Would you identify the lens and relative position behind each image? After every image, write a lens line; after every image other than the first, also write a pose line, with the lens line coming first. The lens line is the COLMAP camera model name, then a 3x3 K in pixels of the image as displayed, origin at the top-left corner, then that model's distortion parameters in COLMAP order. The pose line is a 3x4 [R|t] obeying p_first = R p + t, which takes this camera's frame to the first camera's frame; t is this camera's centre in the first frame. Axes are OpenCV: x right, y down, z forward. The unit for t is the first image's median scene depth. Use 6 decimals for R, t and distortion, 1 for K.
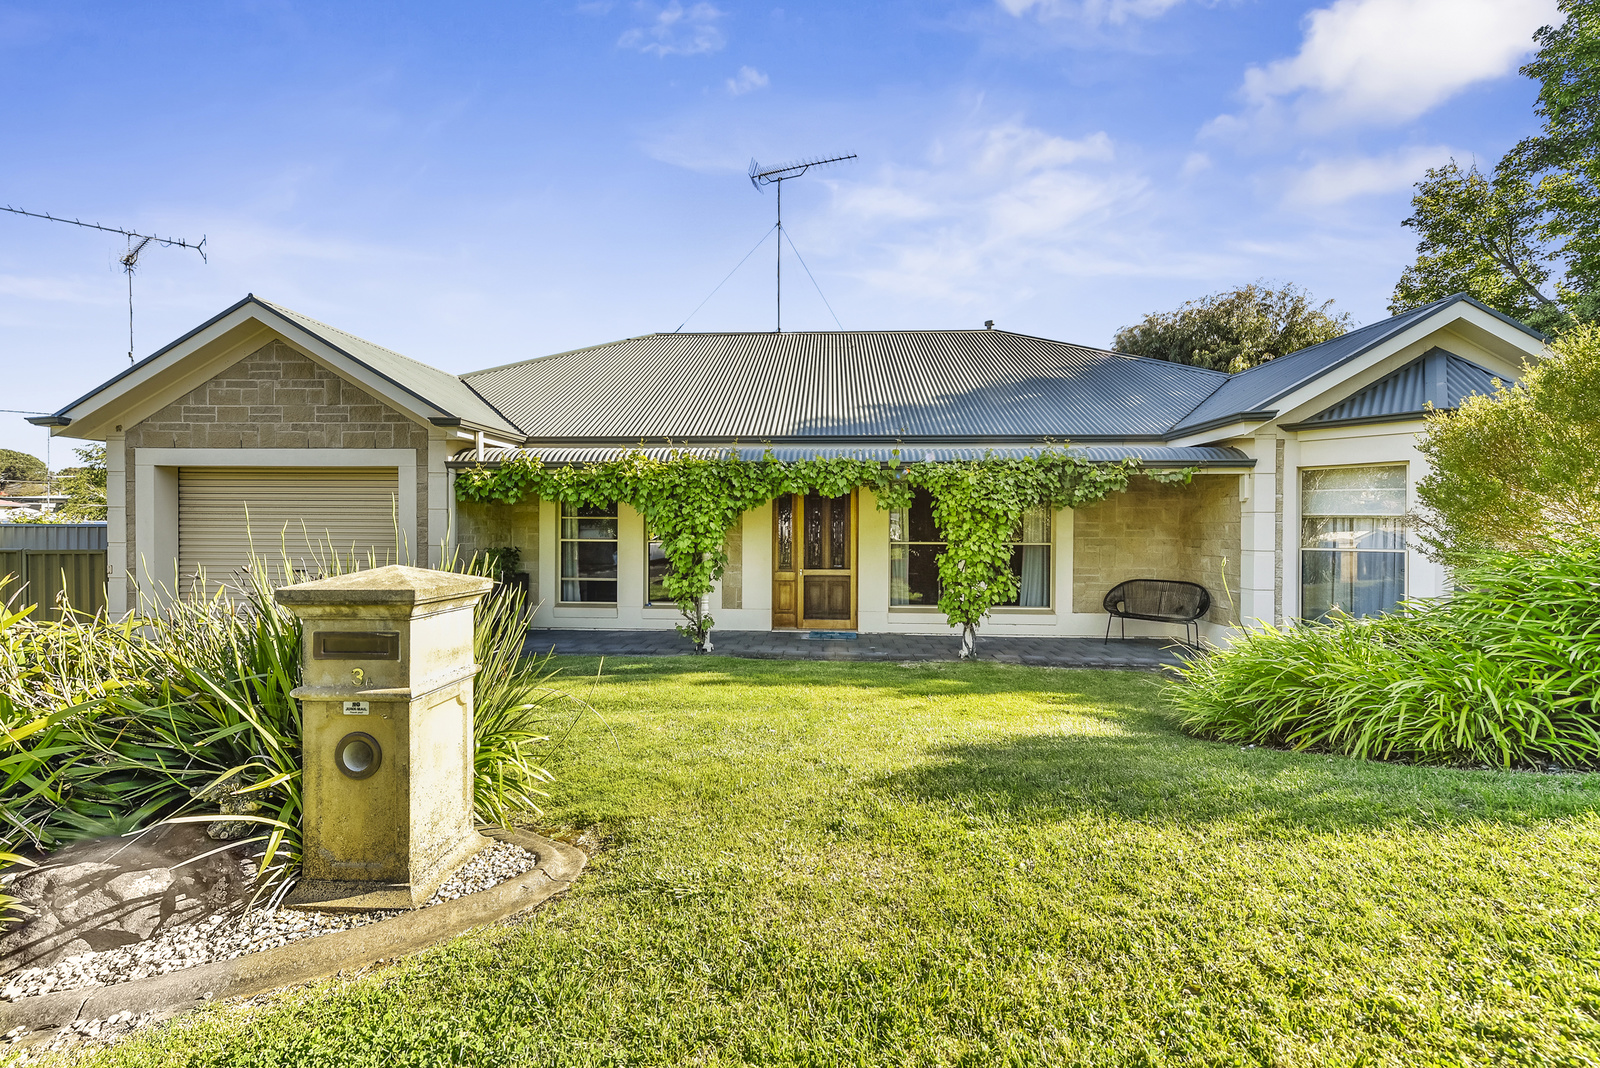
lens RADIAL K [[650.0, 0, 801.6], [0, 650.0, 528.7], [0, 0, 1]] dist [0.003901, -0.000093]
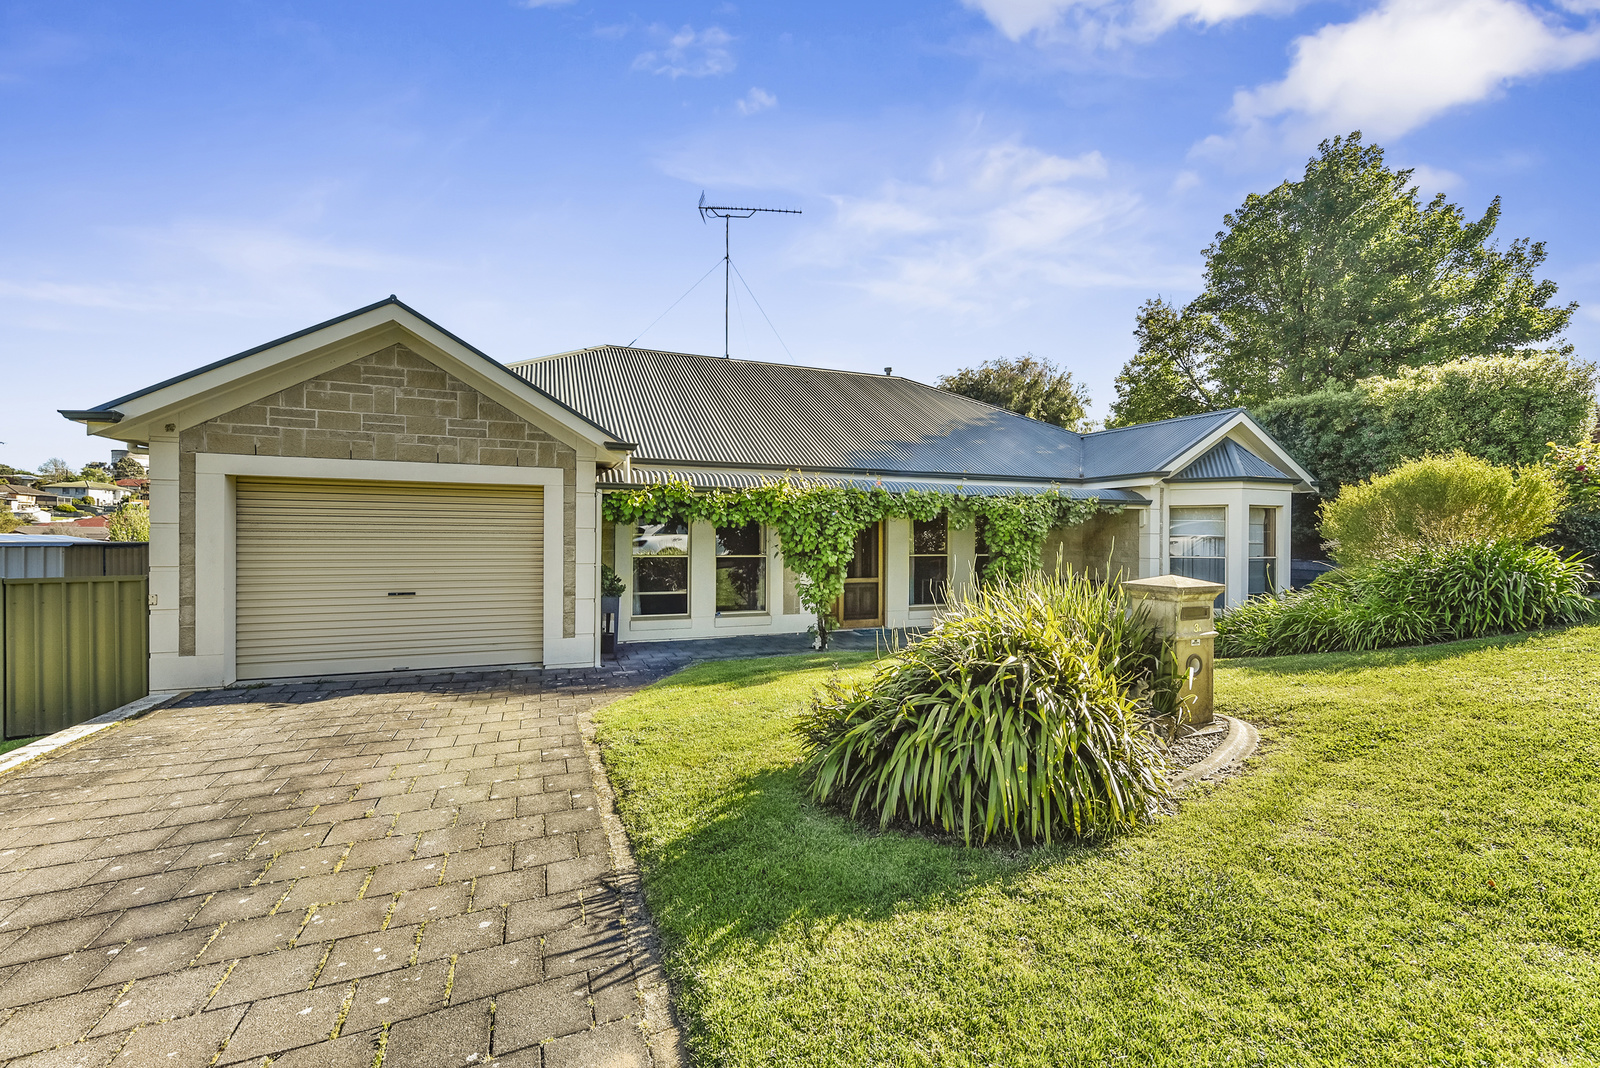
lens RADIAL K [[680.1, 0, 800.6], [0, 680.1, 537.2], [0, 0, 1]] dist [0.000673, 0.000008]
pose [[0.905425, -0.000388, 0.424507, -0.699063], [-0.000563, 0.999998, 0.002116, -0.018122], [-0.424507, -0.002154, 0.905422, -0.115586]]
